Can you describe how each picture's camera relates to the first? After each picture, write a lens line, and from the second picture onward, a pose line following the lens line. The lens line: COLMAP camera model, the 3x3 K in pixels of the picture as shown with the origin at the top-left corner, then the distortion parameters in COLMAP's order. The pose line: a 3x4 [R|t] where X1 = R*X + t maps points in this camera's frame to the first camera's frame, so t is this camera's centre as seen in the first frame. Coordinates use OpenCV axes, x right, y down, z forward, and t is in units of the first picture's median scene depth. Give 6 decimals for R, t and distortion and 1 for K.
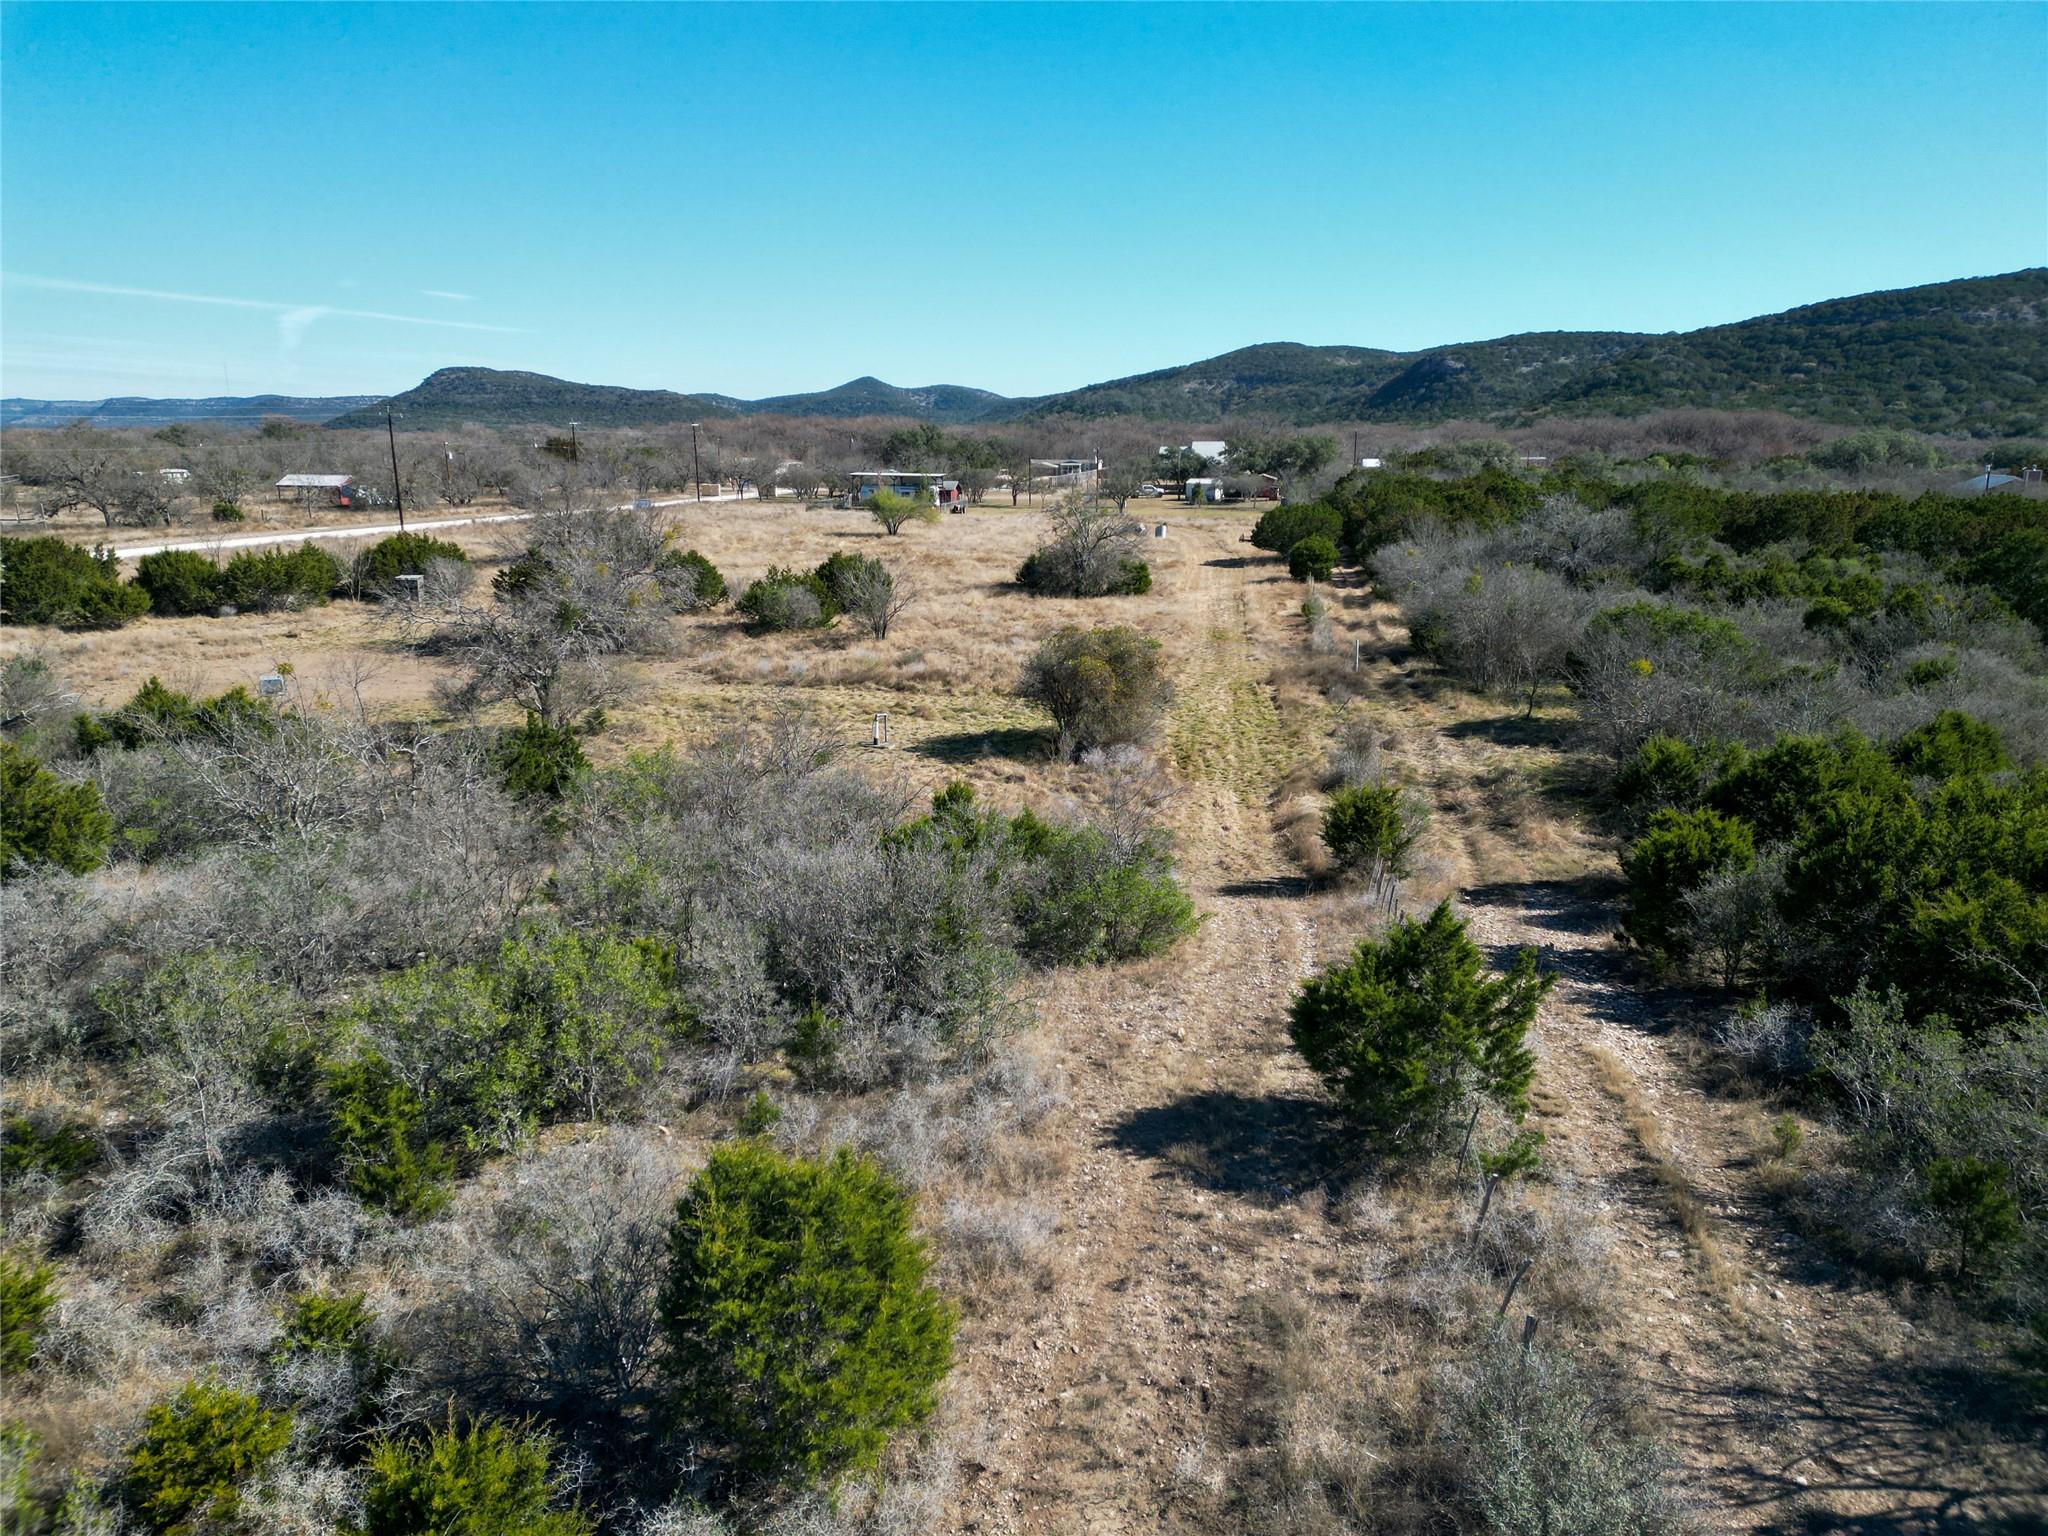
lens RADIAL K [[1415.9, 0, 1027.0], [0, 1415.9, 770.3], [0, 0, 1]] dist [0.074552, -0.071489]
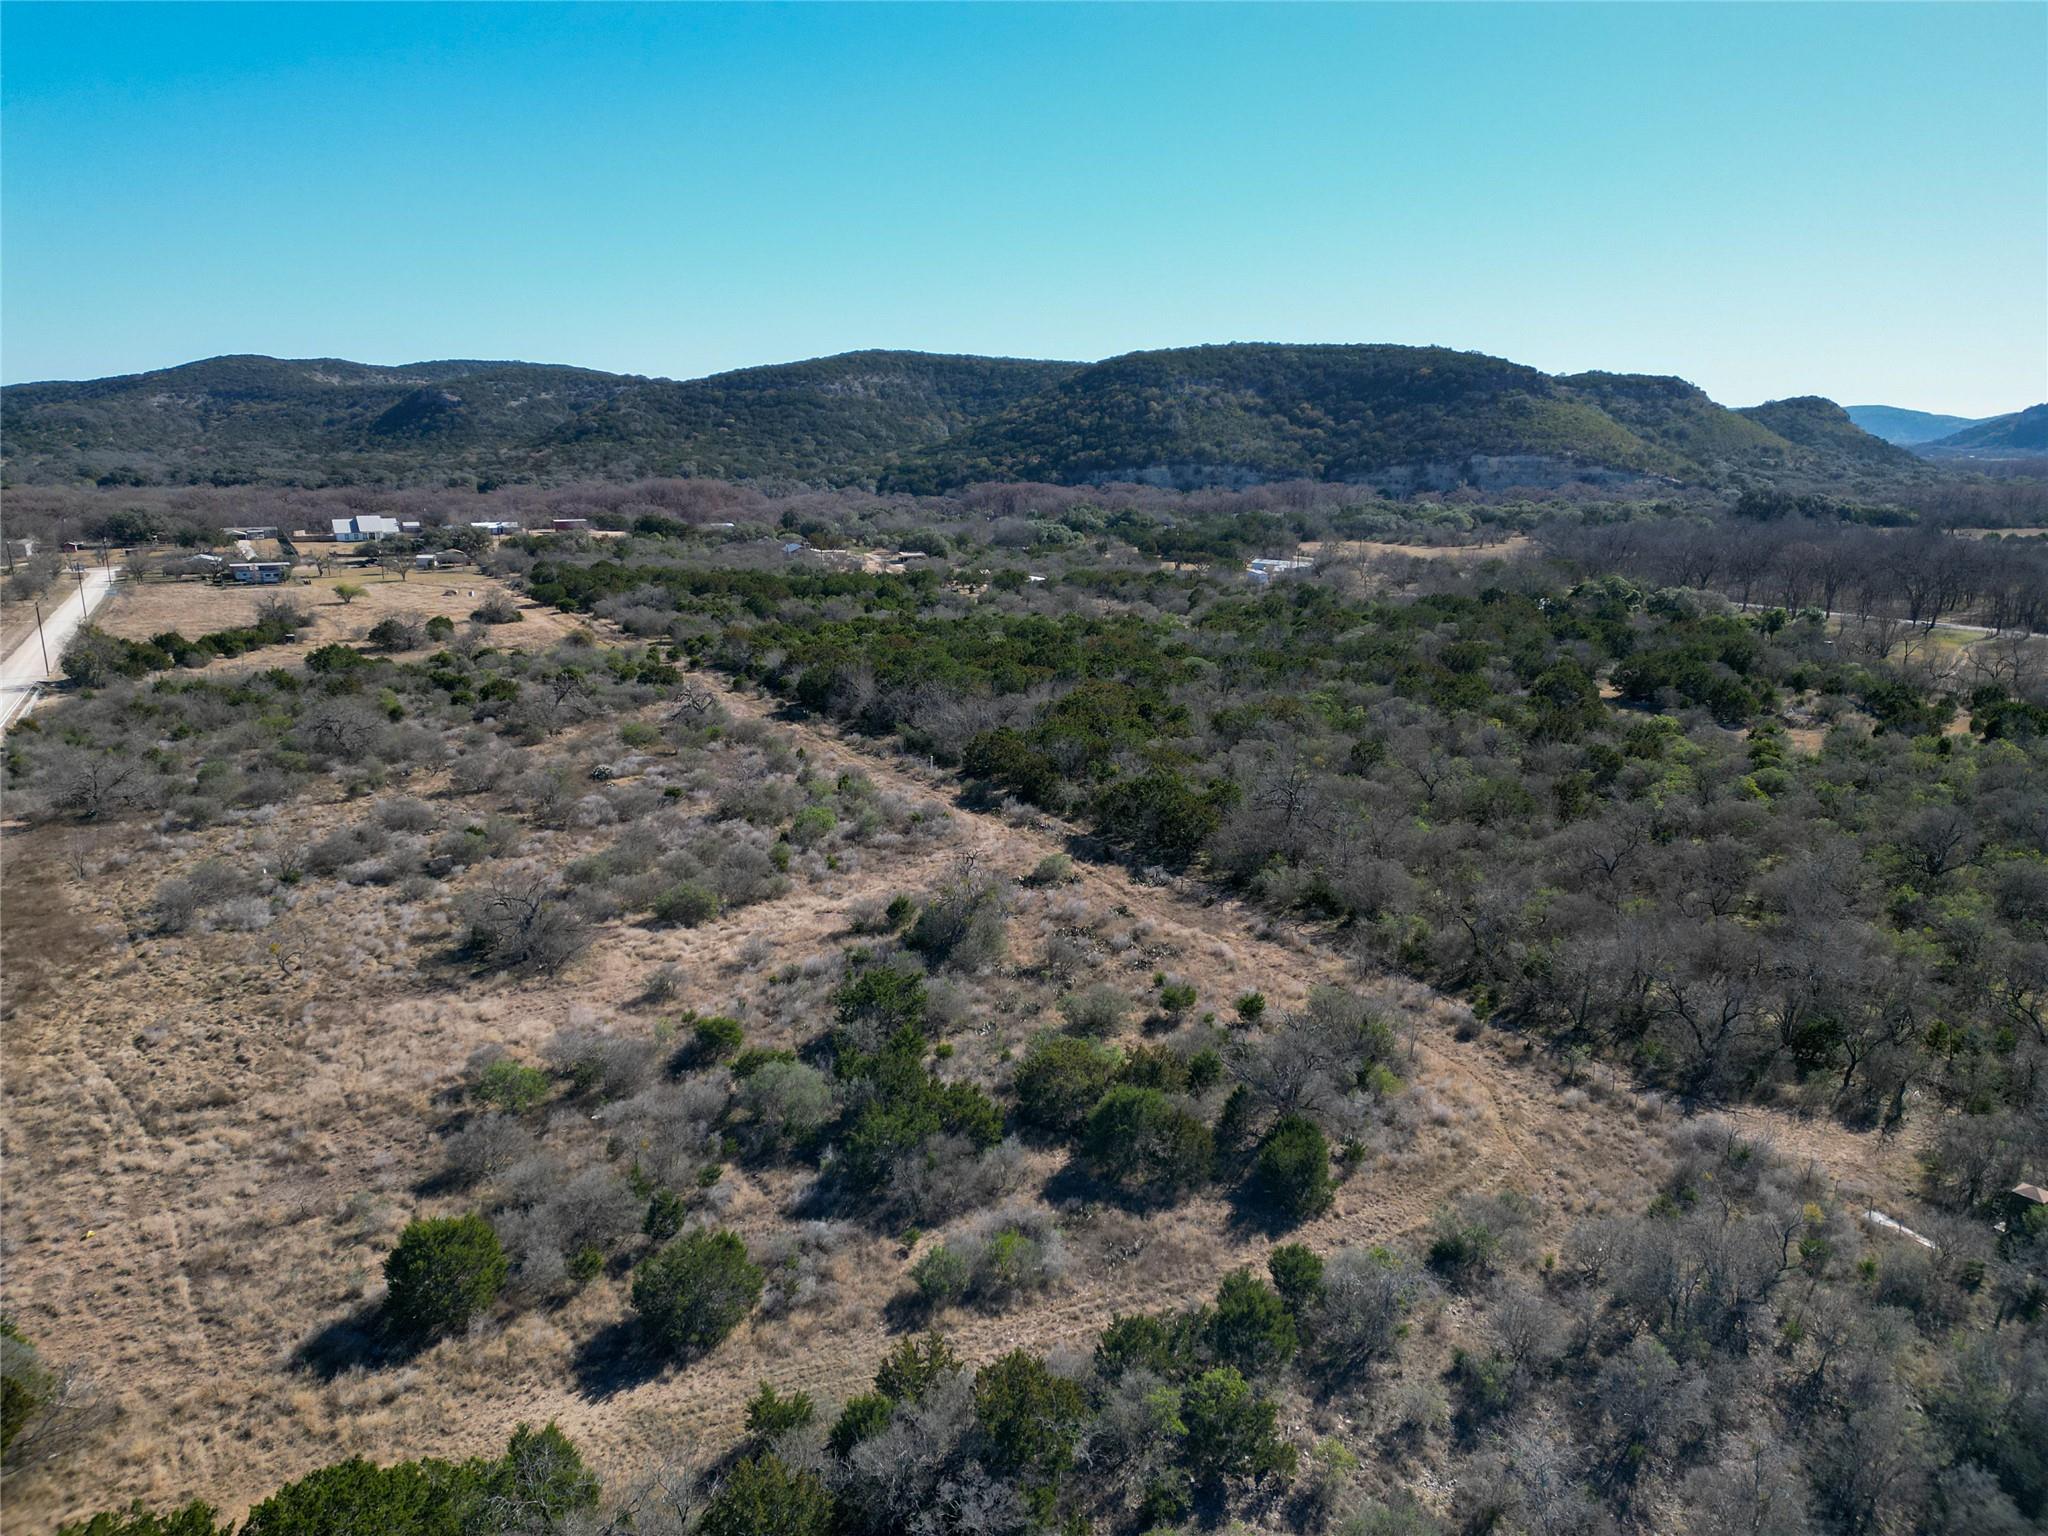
lens RADIAL K [[1415.9, 0, 1027.7], [0, 1415.9, 778.6], [0, 0, 1]] dist [0.074552, -0.071489]
pose [[0.781399, -0.145711, 0.606781, -0.076112], [0.140869, 0.988446, 0.055954, 0.014914], [-0.607924, 0.041754, 0.792897, -0.162141]]
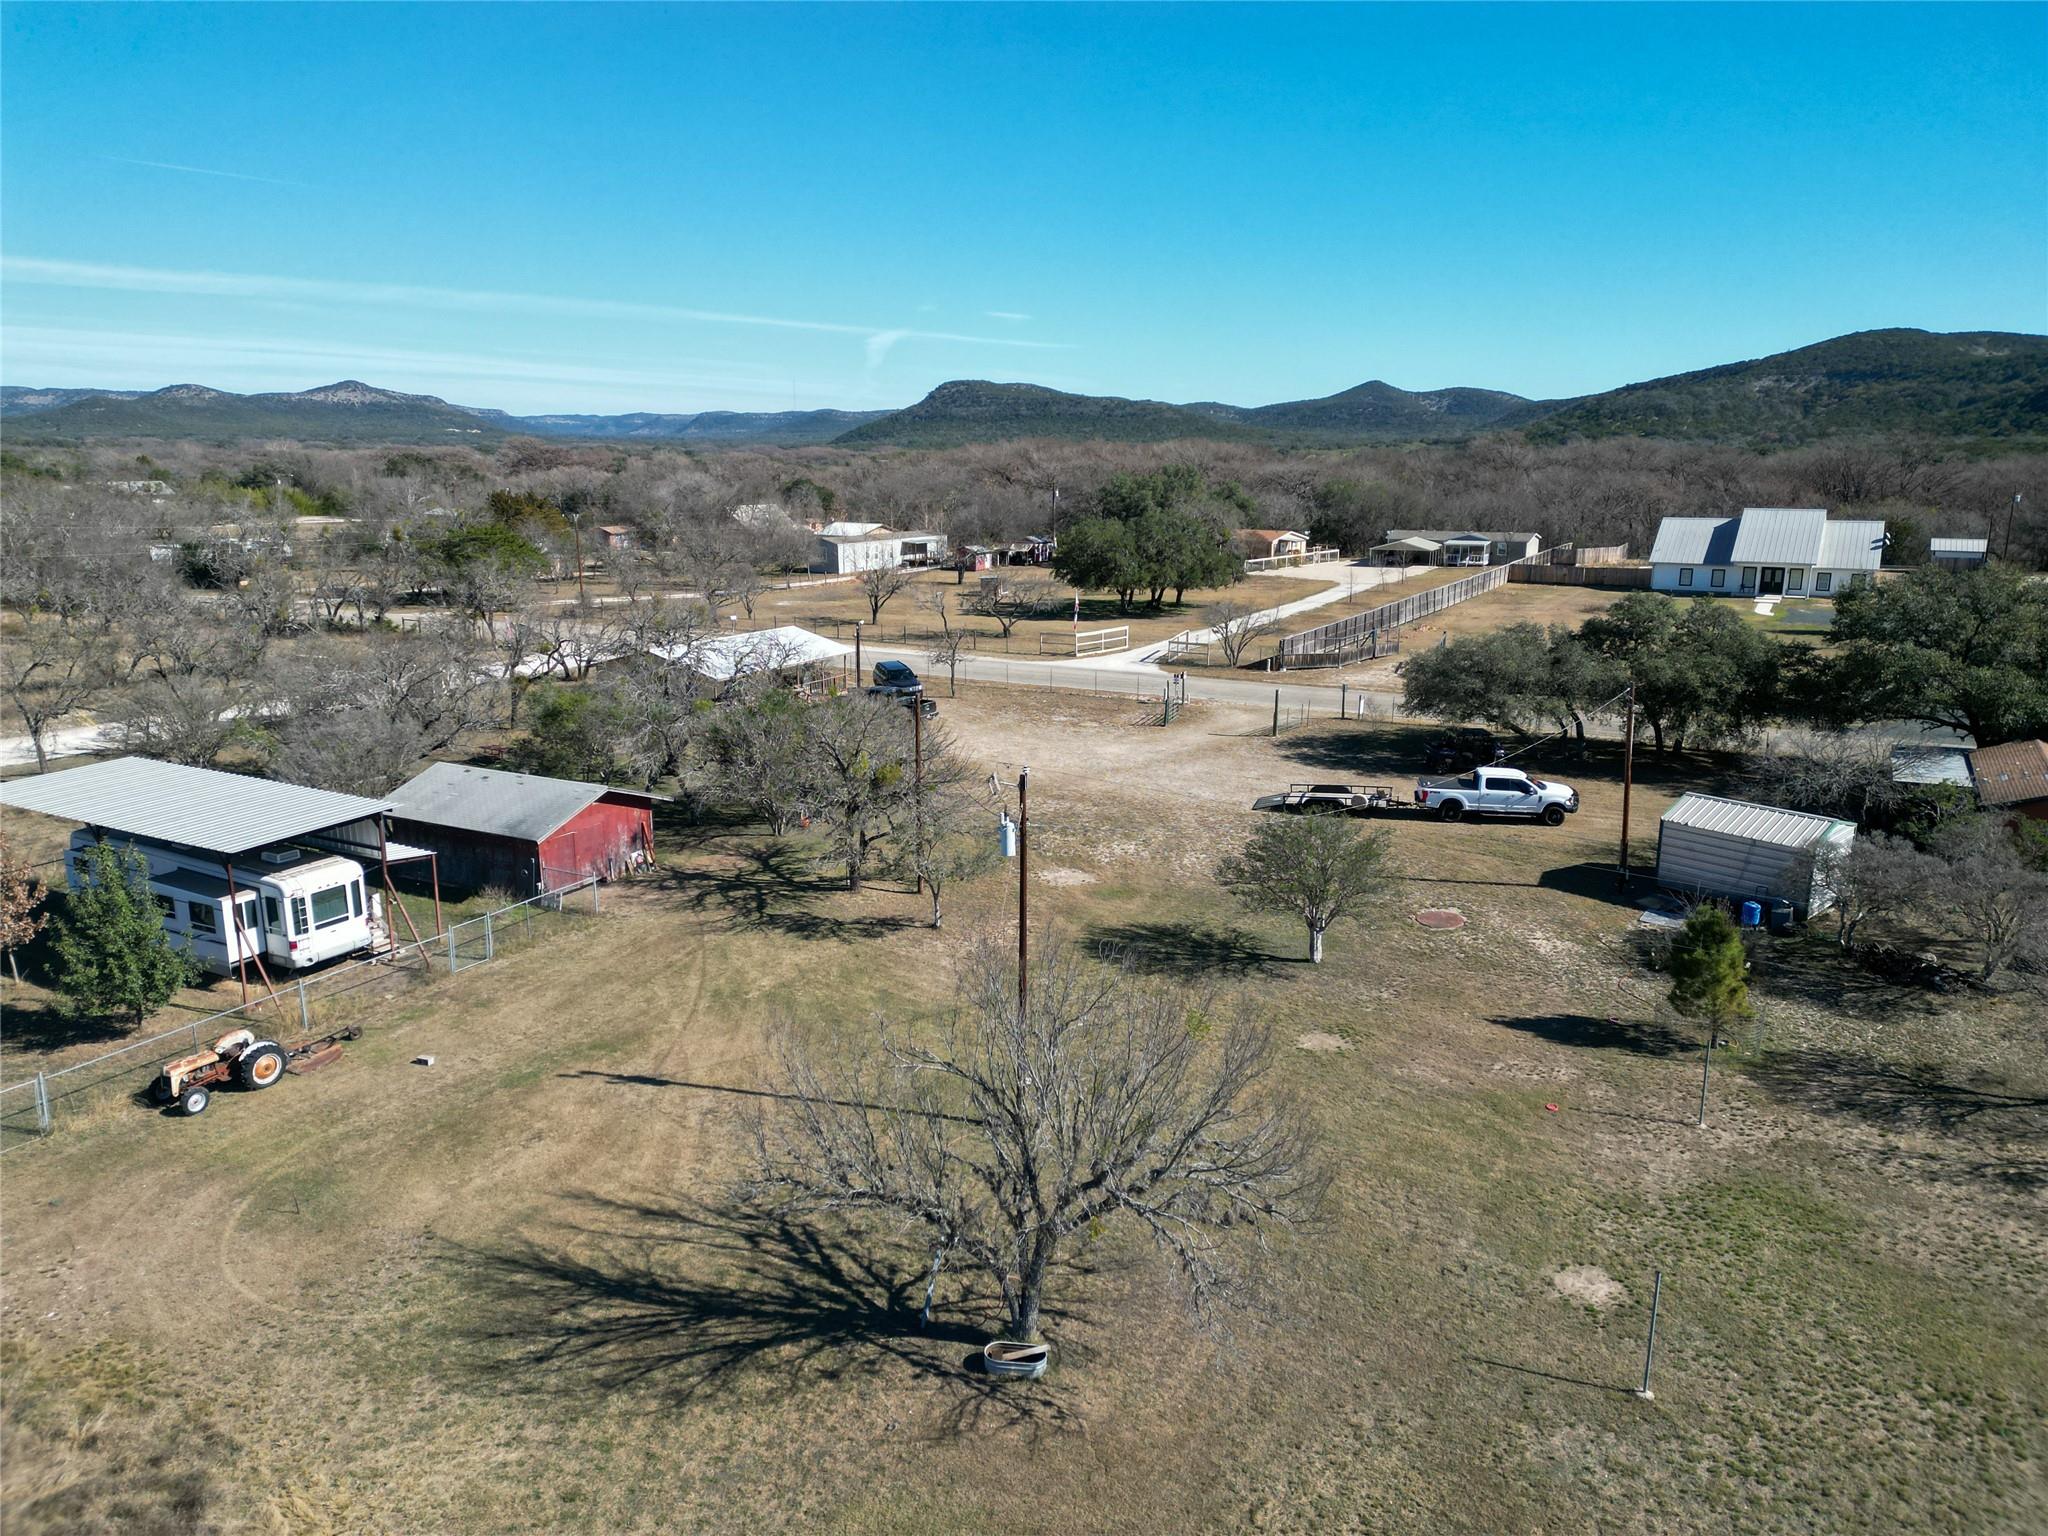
lens RADIAL K [[1415.9, 0, 1023.7], [0, 1415.9, 767.6], [0, 0, 1]] dist [0.074552, -0.071489]
pose [[0.939264, 0.078450, -0.334110, 0.016293], [-0.080521, 0.996723, 0.007669, -0.036202], [0.333616, 0.019699, 0.942503, 0.134838]]
